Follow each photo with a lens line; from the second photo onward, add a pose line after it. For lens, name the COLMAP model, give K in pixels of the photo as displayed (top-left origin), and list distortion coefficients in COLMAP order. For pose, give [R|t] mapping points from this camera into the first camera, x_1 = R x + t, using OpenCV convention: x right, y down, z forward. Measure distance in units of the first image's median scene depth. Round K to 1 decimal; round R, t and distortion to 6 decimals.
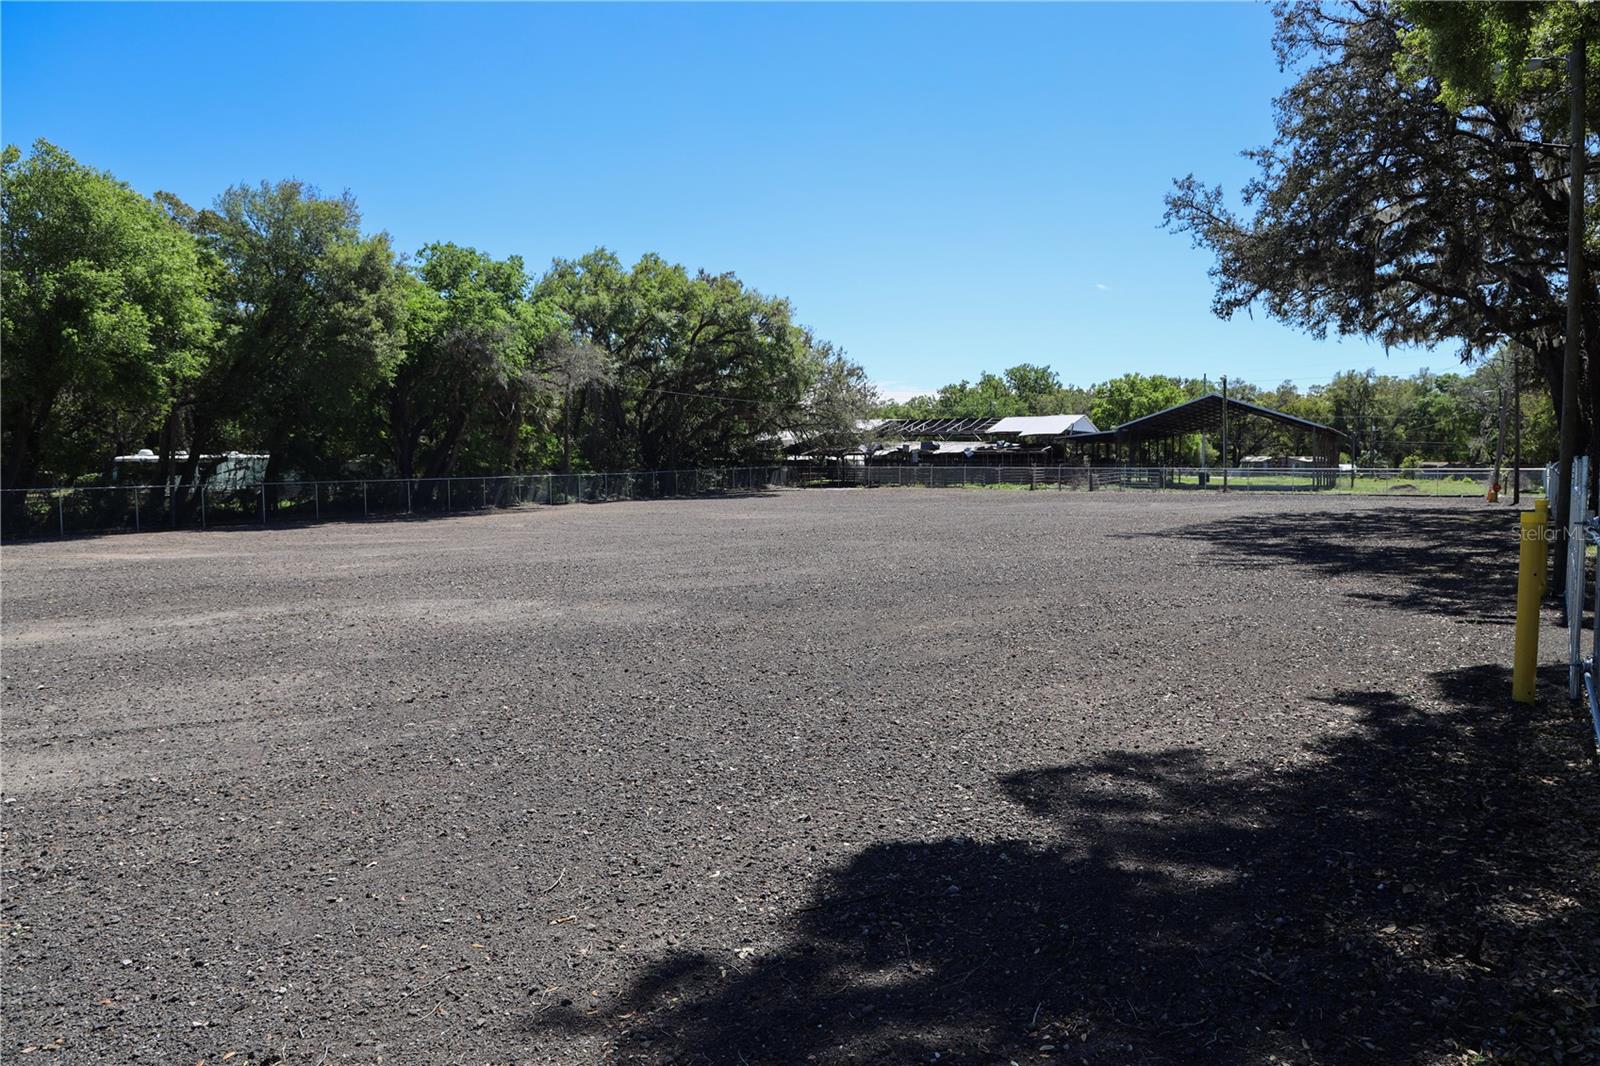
lens RADIAL K [[1092.3, 0, 799.7], [0, 1092.3, 537.9], [0, 0, 1]] dist [-0.095259, 0.065275]
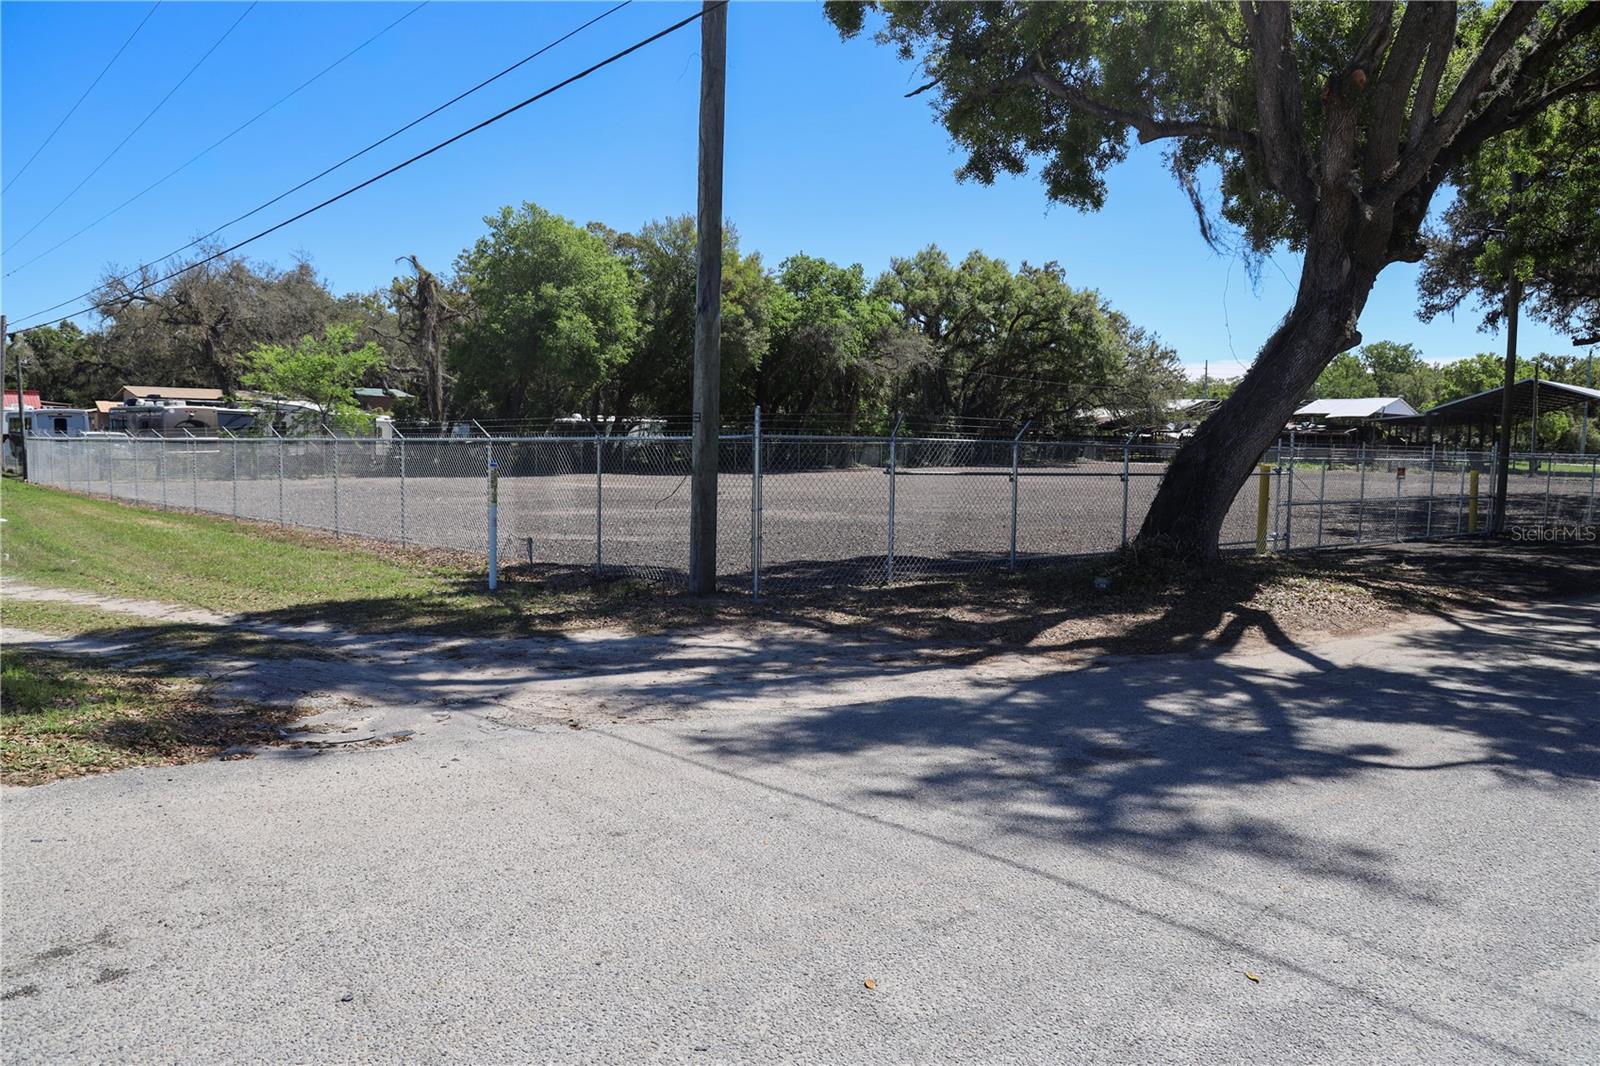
lens RADIAL K [[1092.3, 0, 799.7], [0, 1092.3, 537.9], [0, 0, 1]] dist [-0.095259, 0.065275]
pose [[0.949687, 0.049659, -0.309238, 0.053138], [-0.041764, 0.998612, 0.032101, 0.010194], [0.310403, -0.017571, 0.950443, -0.147151]]
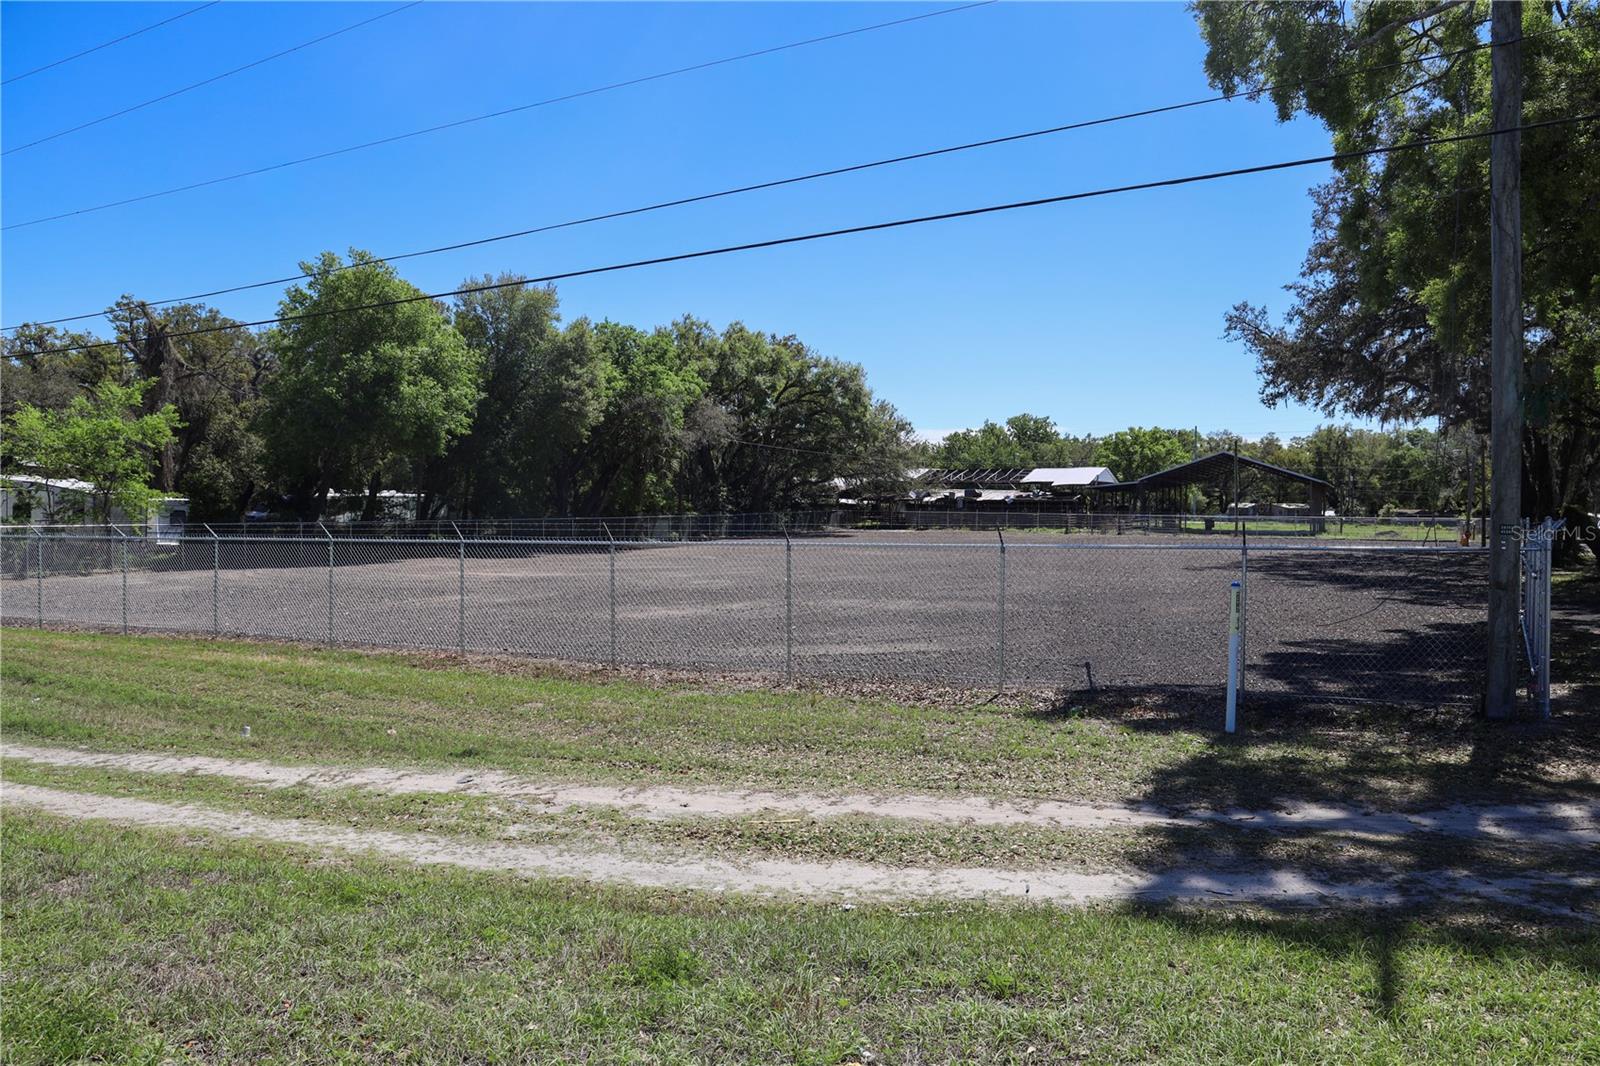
lens RADIAL K [[1098.1, 0, 809.5], [0, 1098.1, 526.9], [0, 0, 1]] dist [-0.092010, 0.060193]
pose [[0.999407, 0.009733, 0.033042, -0.099445], [-0.008146, 0.998822, -0.047838, 0.006723], [-0.033468, 0.047540, 0.998308, -0.144195]]
